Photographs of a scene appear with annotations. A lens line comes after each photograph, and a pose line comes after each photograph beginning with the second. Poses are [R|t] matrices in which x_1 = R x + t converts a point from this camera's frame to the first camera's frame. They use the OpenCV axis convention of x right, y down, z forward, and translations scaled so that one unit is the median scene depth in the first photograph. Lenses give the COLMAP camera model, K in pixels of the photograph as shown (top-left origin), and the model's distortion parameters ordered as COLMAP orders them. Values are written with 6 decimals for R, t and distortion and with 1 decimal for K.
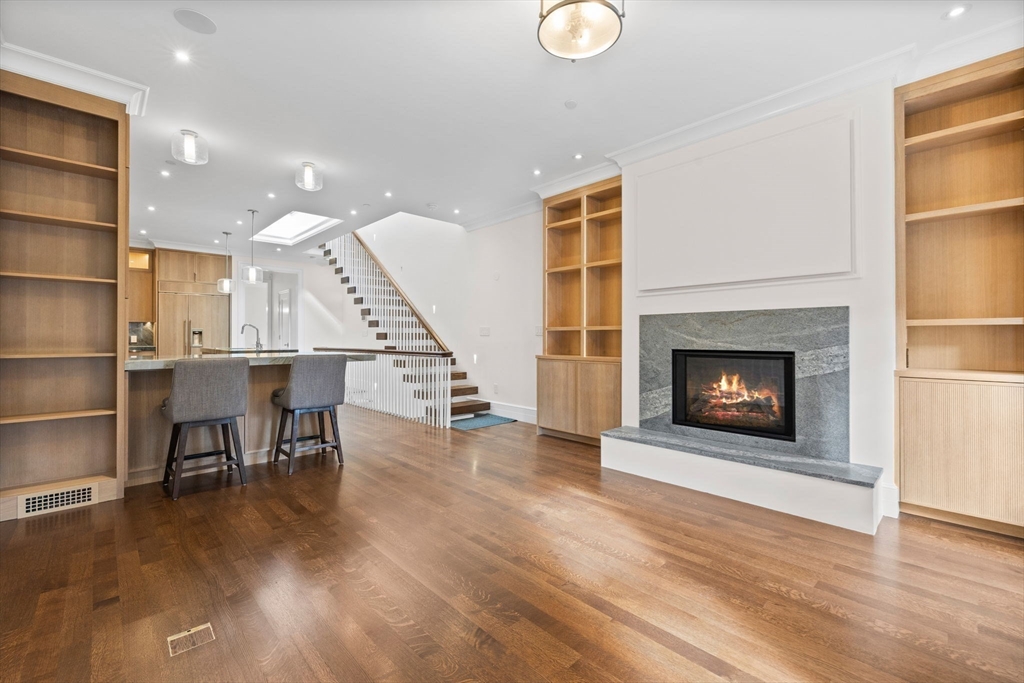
lens RADIAL K [[435.9, 0, 514.2], [0, 435.9, 334.3], [0, 0, 1]] dist [0.000643, 0.000000]
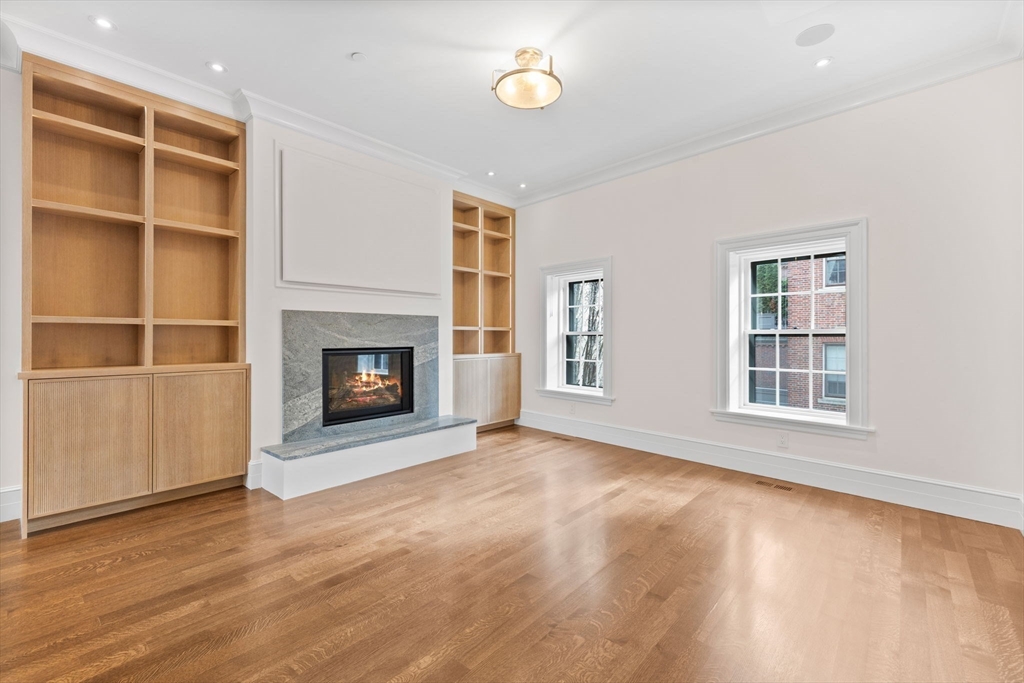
lens RADIAL K [[406.0, 0, 551.1], [0, 406.0, 337.0], [0, 0, 1]] dist [0.000734, 0.000107]
pose [[-0.093040, -0.003049, 0.995658, -0.617604], [-0.008940, 0.999958, 0.002227, 0.002299], [-0.995622, -0.008694, -0.093063, 0.636120]]
